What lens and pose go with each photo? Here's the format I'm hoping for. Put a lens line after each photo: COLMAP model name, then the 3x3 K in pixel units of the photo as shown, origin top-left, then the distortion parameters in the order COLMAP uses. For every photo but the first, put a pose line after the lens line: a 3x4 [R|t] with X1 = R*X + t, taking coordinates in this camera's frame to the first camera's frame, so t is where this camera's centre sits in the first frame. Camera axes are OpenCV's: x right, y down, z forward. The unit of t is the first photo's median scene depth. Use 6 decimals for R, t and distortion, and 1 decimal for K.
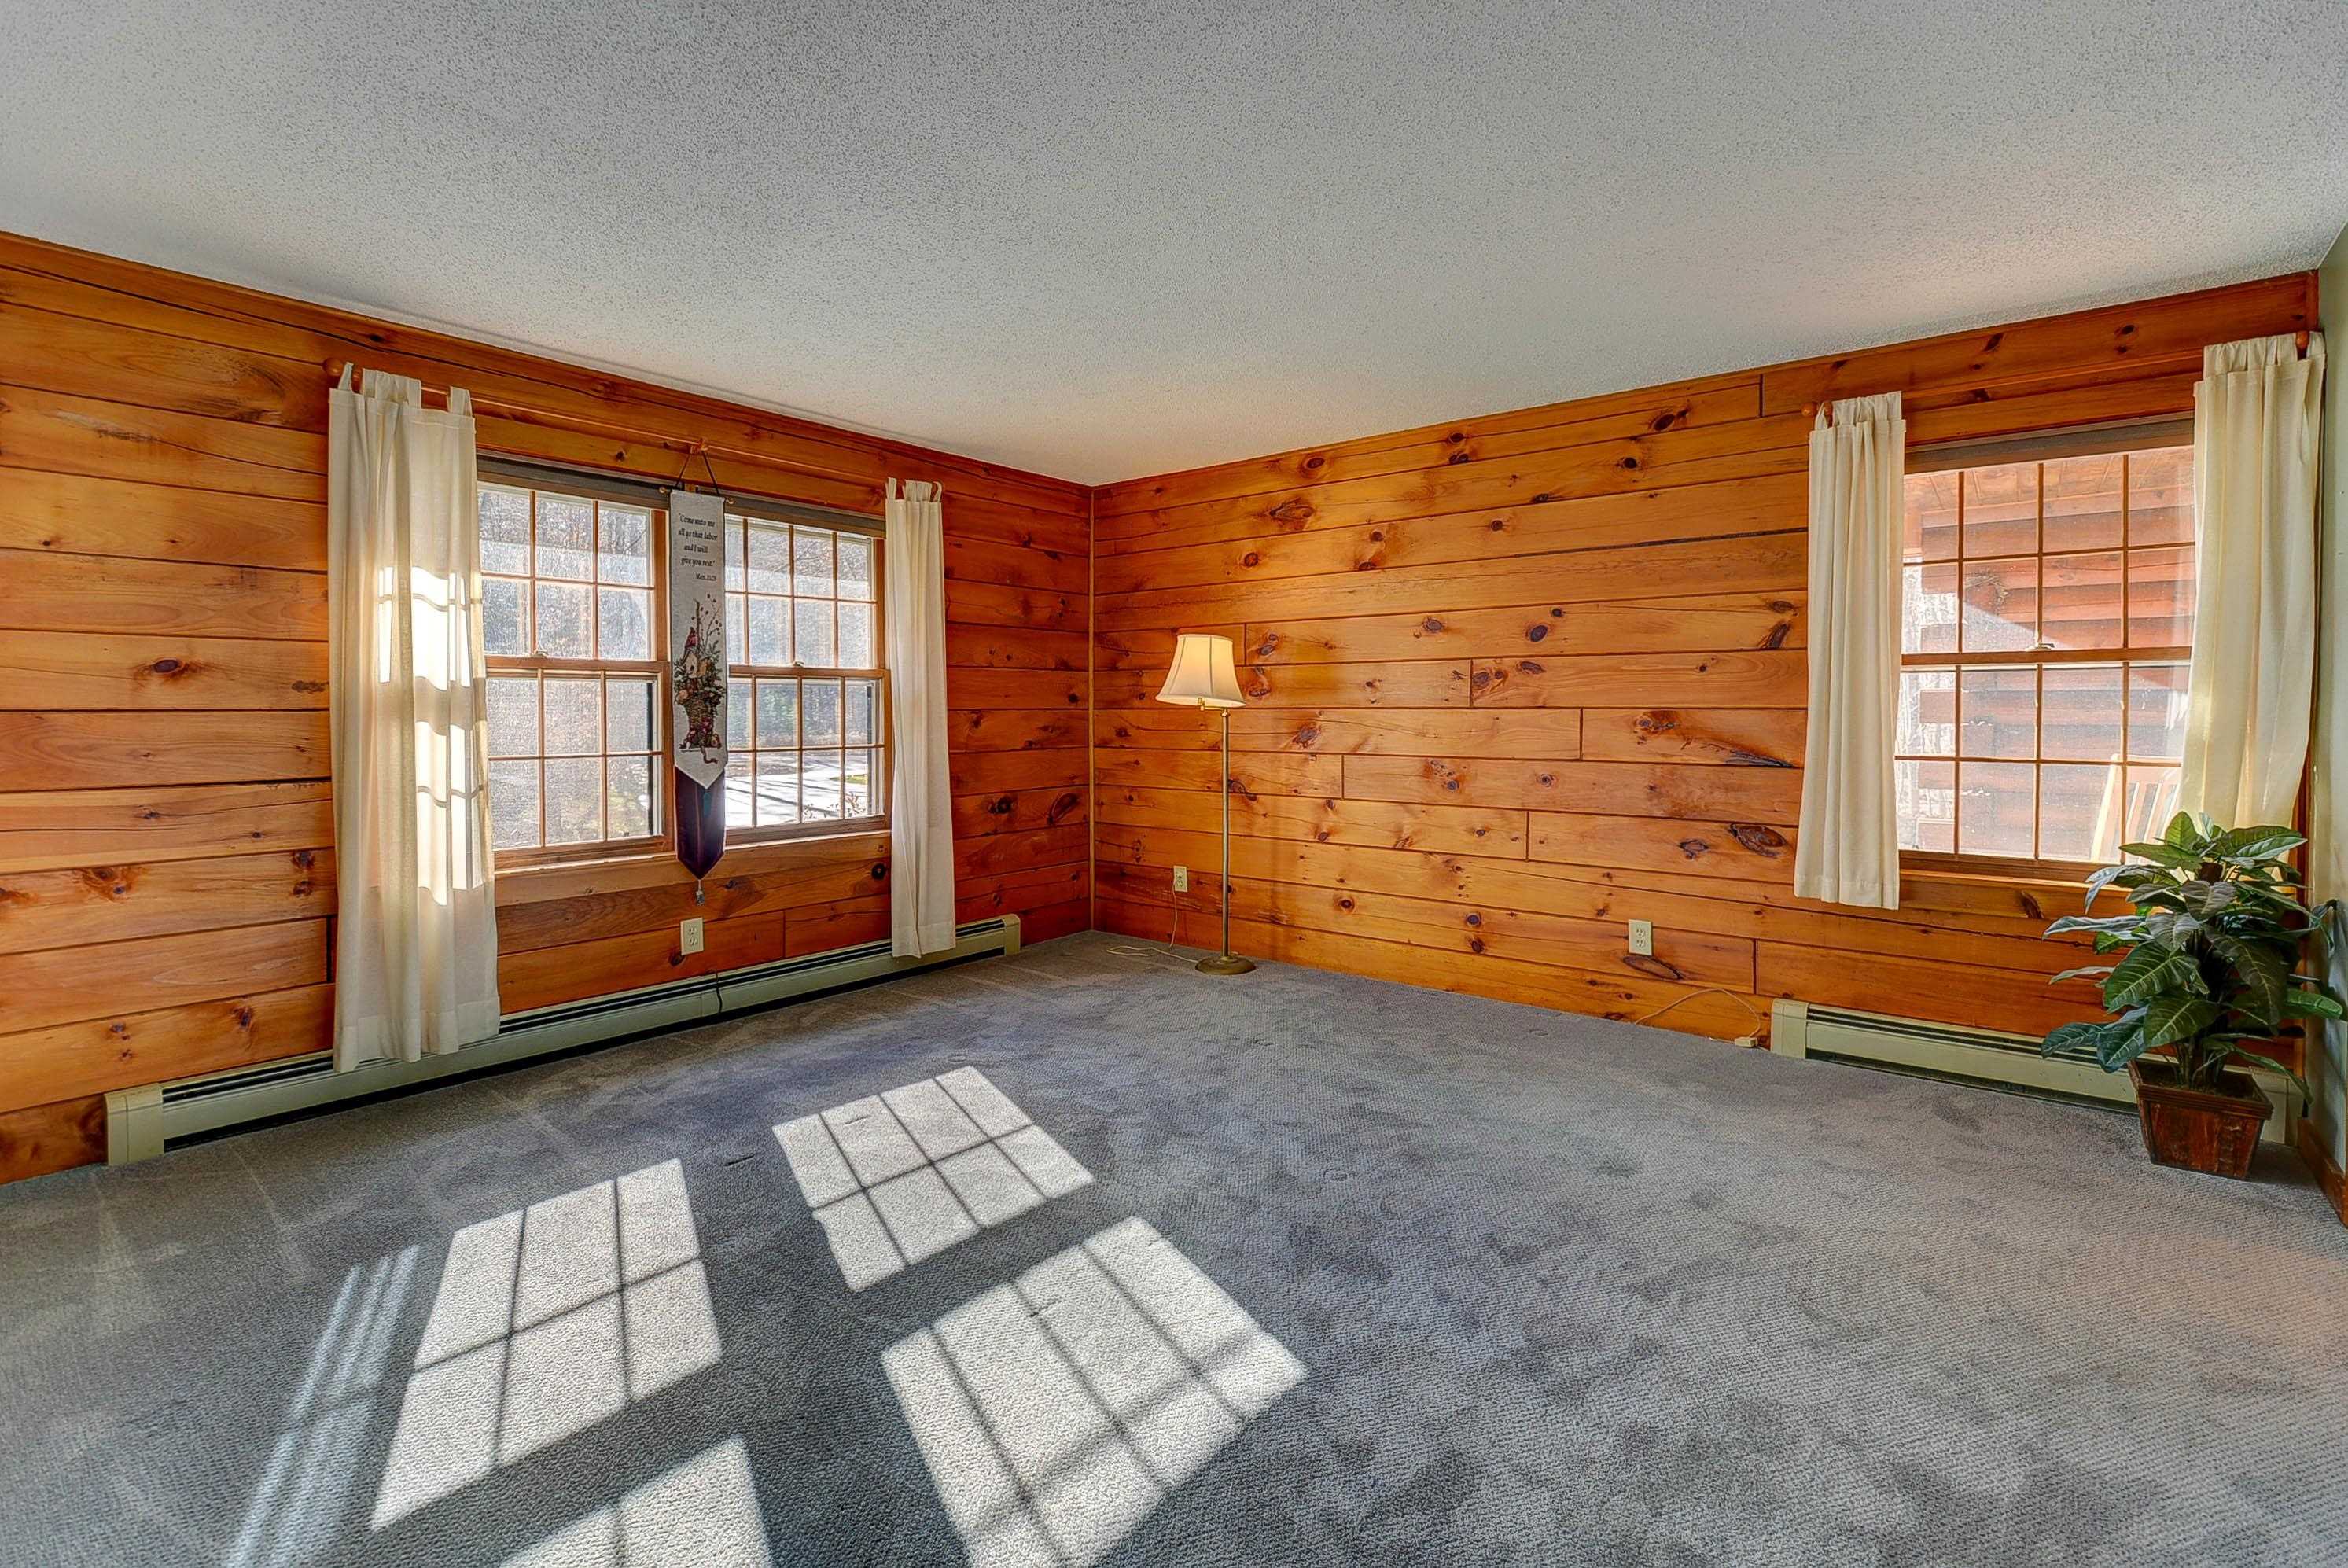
lens RADIAL K [[1066.7, 0, 1181.6], [0, 1066.7, 699.0], [0, 0, 1]] dist [0.000224, -0.002043]
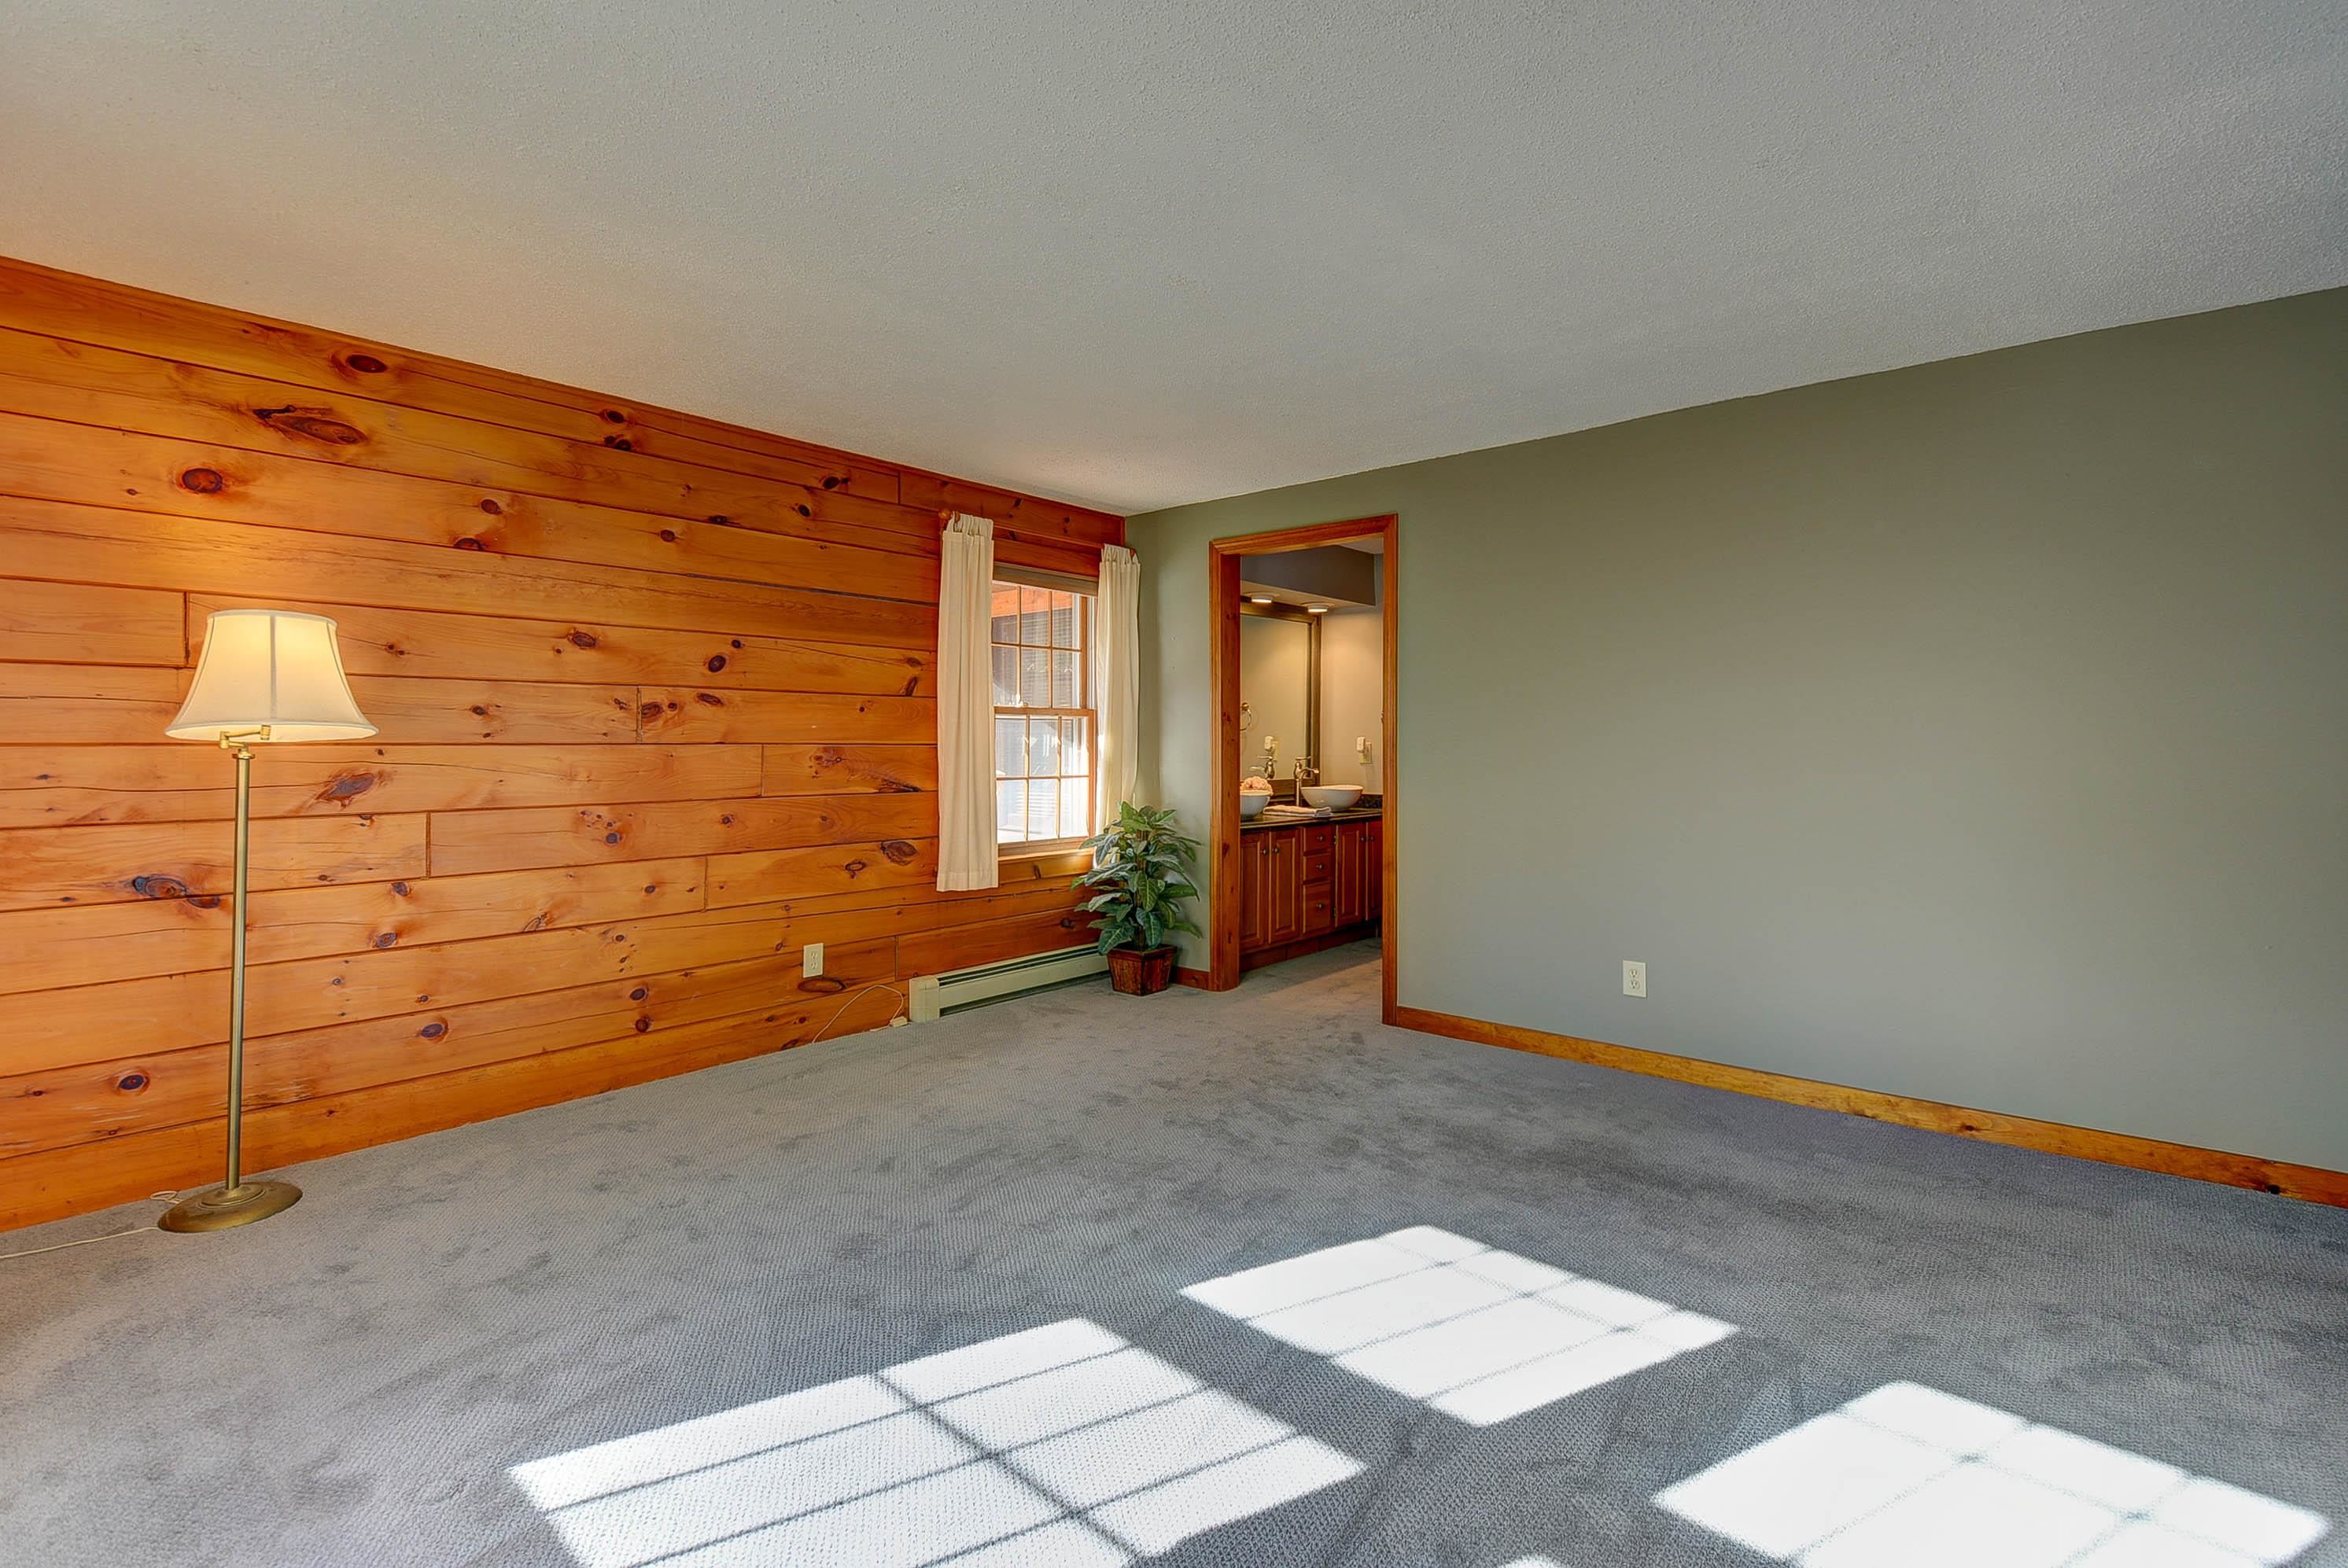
lens RADIAL K [[1048.2, 0, 1166.7], [0, 1048.2, 728.8], [0, 0, 1]] dist [0.019477, -0.015382]
pose [[0.052111, 0.015020, 0.998528, -0.601989], [-0.007796, 0.999863, -0.014633, 0.005953], [-0.998611, -0.007022, 0.052221, 0.600660]]
